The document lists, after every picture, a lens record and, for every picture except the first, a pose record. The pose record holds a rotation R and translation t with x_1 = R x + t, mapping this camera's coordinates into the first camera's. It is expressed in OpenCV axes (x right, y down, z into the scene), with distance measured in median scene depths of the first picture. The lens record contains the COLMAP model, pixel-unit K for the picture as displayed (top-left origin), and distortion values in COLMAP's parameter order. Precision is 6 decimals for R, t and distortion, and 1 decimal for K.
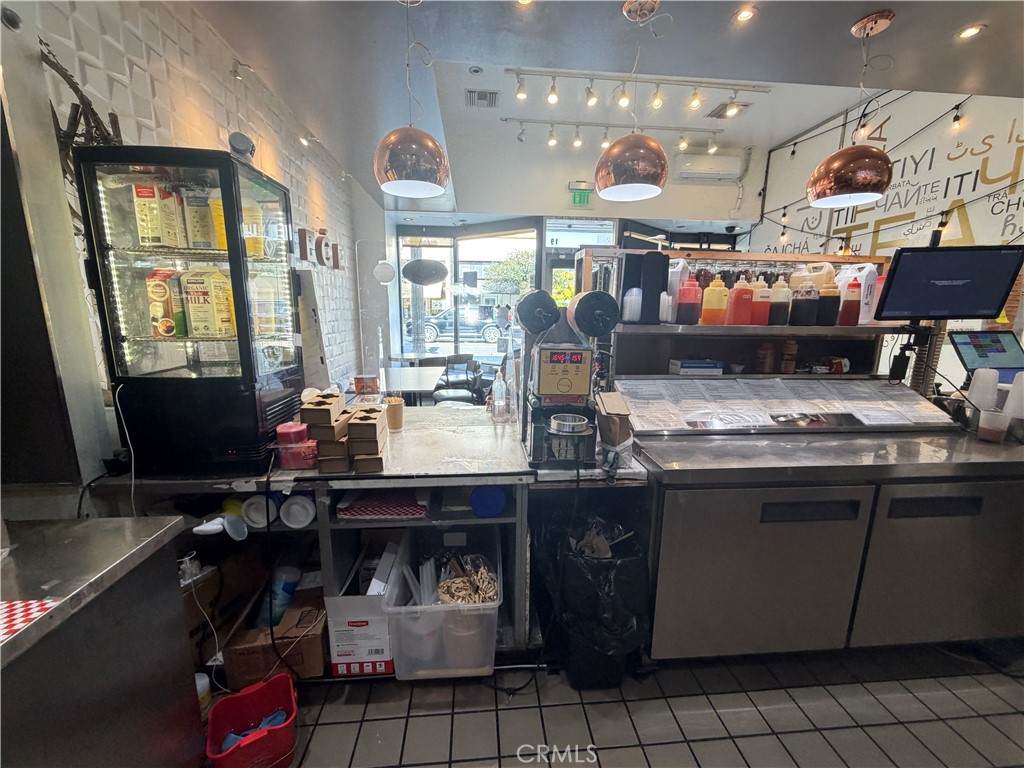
lens RADIAL K [[407.3, 0, 509.2], [0, 407.3, 384.8], [0, 0, 1]] dist [-0.000890, 0.000080]
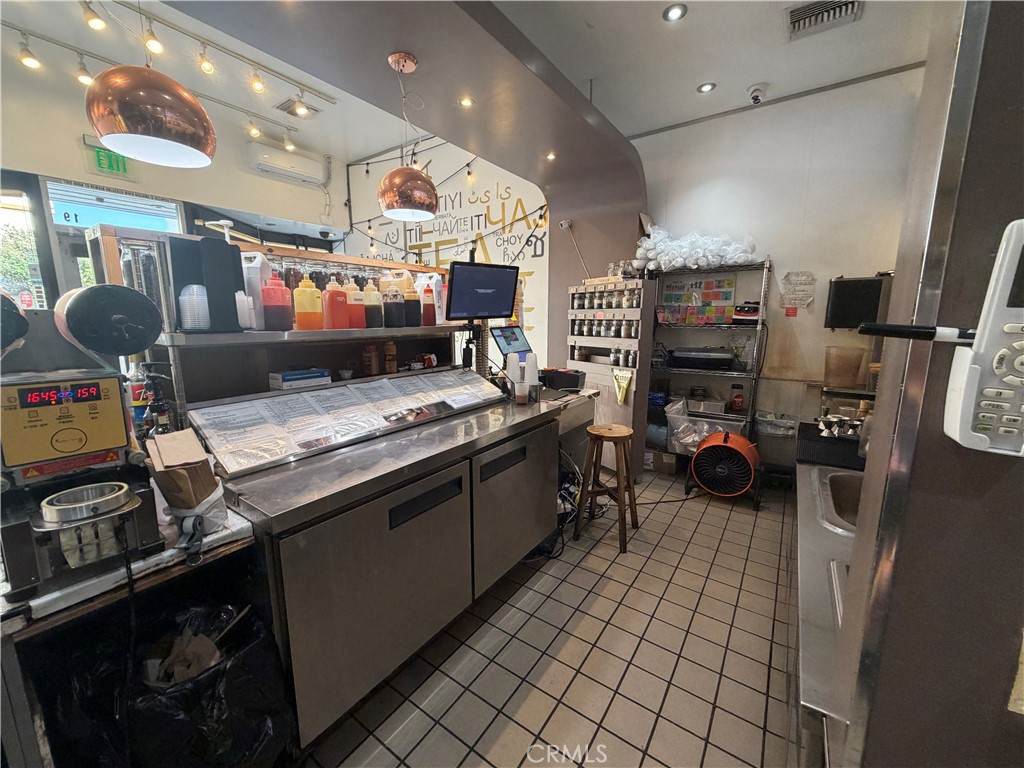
lens RADIAL K [[407.3, 0, 509.2], [0, 407.3, 384.8], [0, 0, 1]] dist [-0.000890, 0.000080]
pose [[0.642800, -0.141823, 0.752791, 0.088656], [0.152016, 0.986785, 0.056101, -0.011700], [-0.750799, 0.078374, 0.655864, 0.091558]]
